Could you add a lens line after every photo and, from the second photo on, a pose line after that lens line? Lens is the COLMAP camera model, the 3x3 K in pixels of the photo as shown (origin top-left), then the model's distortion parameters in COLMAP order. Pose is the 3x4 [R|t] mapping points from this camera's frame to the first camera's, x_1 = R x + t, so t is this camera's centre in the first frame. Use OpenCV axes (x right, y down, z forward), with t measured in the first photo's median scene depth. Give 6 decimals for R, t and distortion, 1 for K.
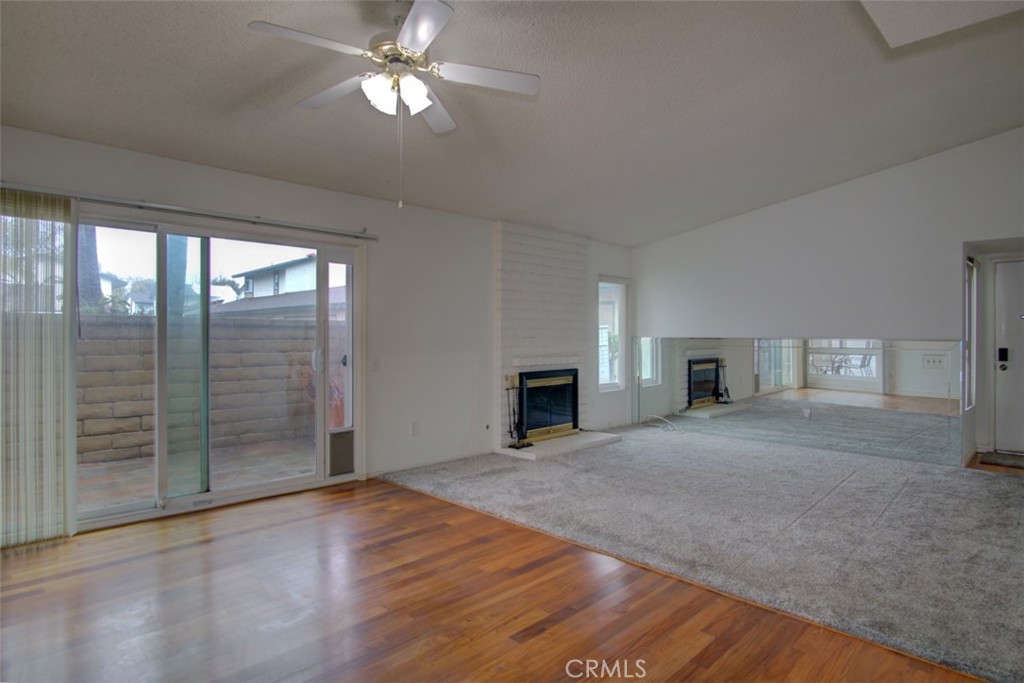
lens RADIAL K [[561.9, 0, 508.3], [0, 561.9, 333.6], [0, 0, 1]] dist [-0.057800, 0.026893]
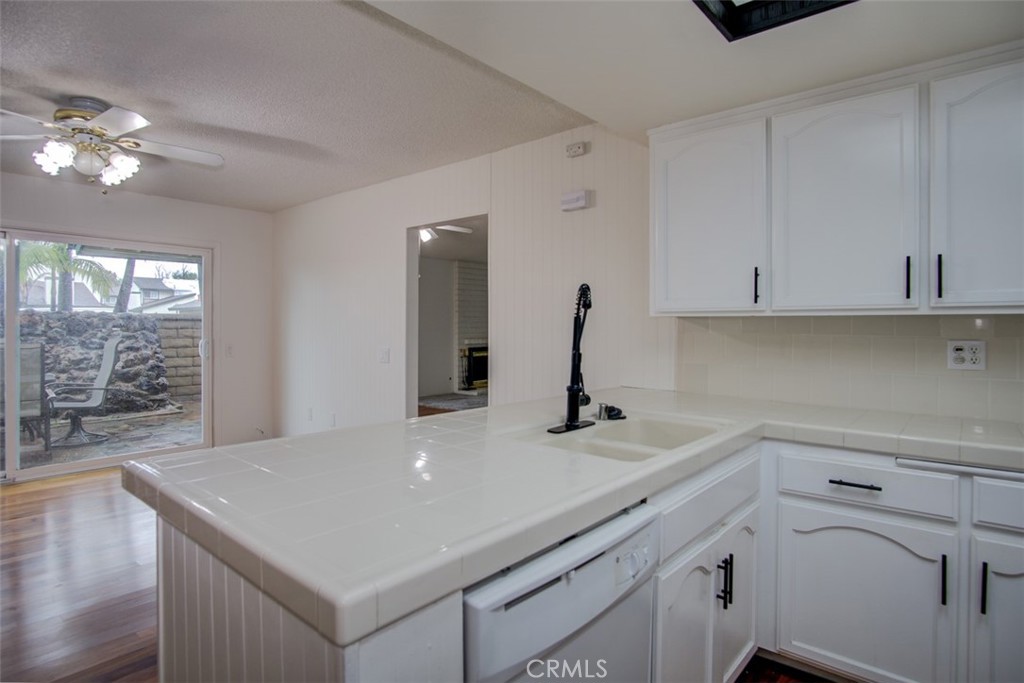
lens RADIAL K [[542.5, 0, 507.7], [0, 542.5, 337.2], [0, 0, 1]] dist [-0.024208, 0.001833]
pose [[0.996959, -0.001800, 0.077907, 0.009821], [0.000258, 0.999804, 0.019795, 0.003617], [-0.077928, -0.019715, 0.996764, -0.691246]]
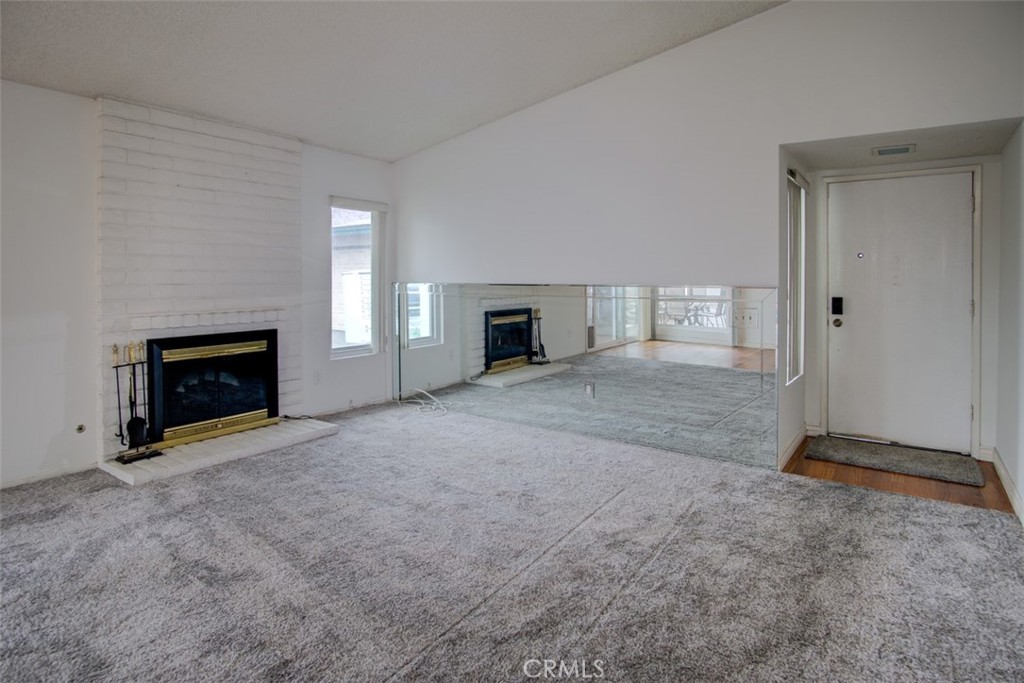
lens RADIAL K [[557.1, 0, 514.4], [0, 557.1, 282.3], [0, 0, 1]] dist [-0.012920, 0.000177]
pose [[0.985392, -0.001932, 0.170293, 0.326880], [0.001086, 0.999987, 0.005059, 0.001930], [-0.170300, -0.004800, 0.985381, 0.312146]]
